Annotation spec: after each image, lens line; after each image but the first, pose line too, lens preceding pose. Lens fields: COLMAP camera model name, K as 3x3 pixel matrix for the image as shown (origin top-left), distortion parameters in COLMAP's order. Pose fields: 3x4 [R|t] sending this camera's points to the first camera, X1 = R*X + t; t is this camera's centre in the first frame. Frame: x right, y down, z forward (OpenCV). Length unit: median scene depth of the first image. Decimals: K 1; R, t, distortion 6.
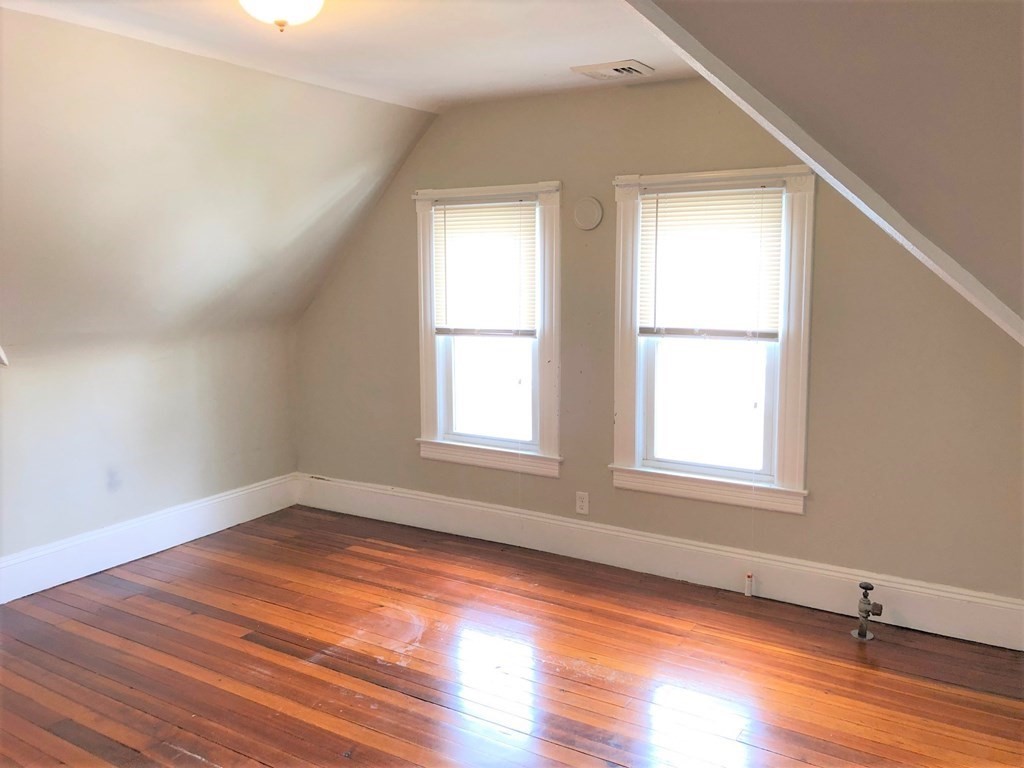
lens RADIAL K [[871.3, 0, 512.4], [0, 871.3, 377.5], [0, 0, 1]] dist [0.100115, -0.351834]
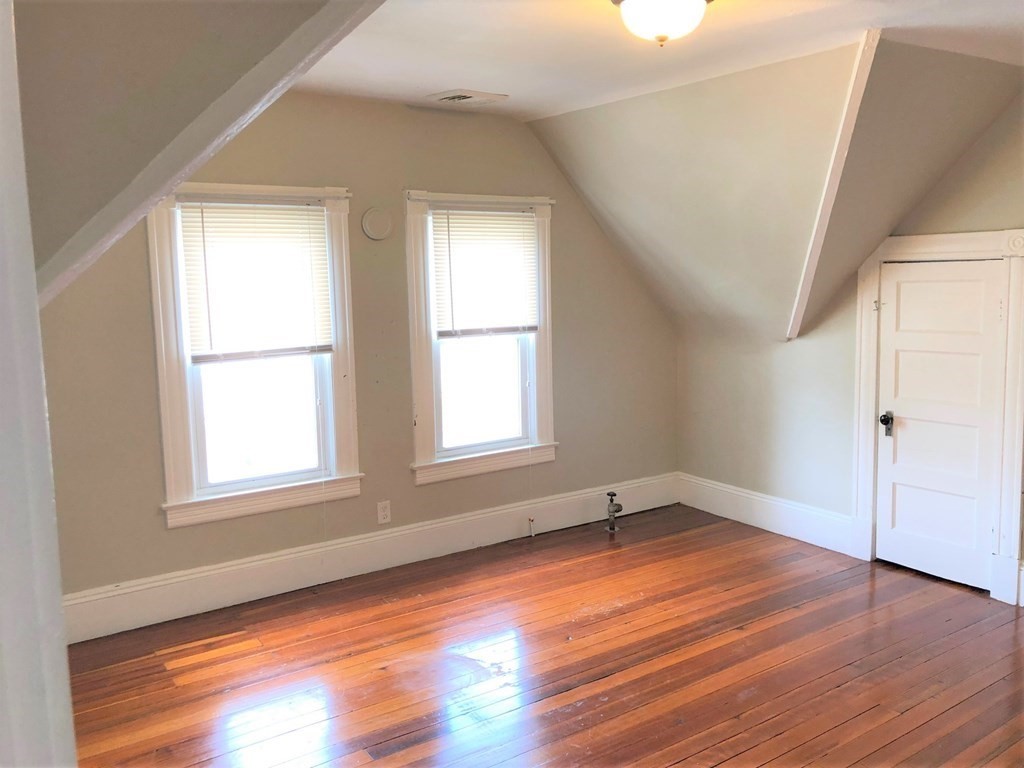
lens RADIAL K [[838.5, 0, 512.0], [0, 838.5, 384.0], [0, 0, 1]] dist [-0.005994, -0.015151]
pose [[0.377023, -0.121752, 0.918167, -0.750111], [0.131770, 0.988290, 0.076943, -0.058038], [-0.916782, 0.091978, 0.388652, 0.492514]]
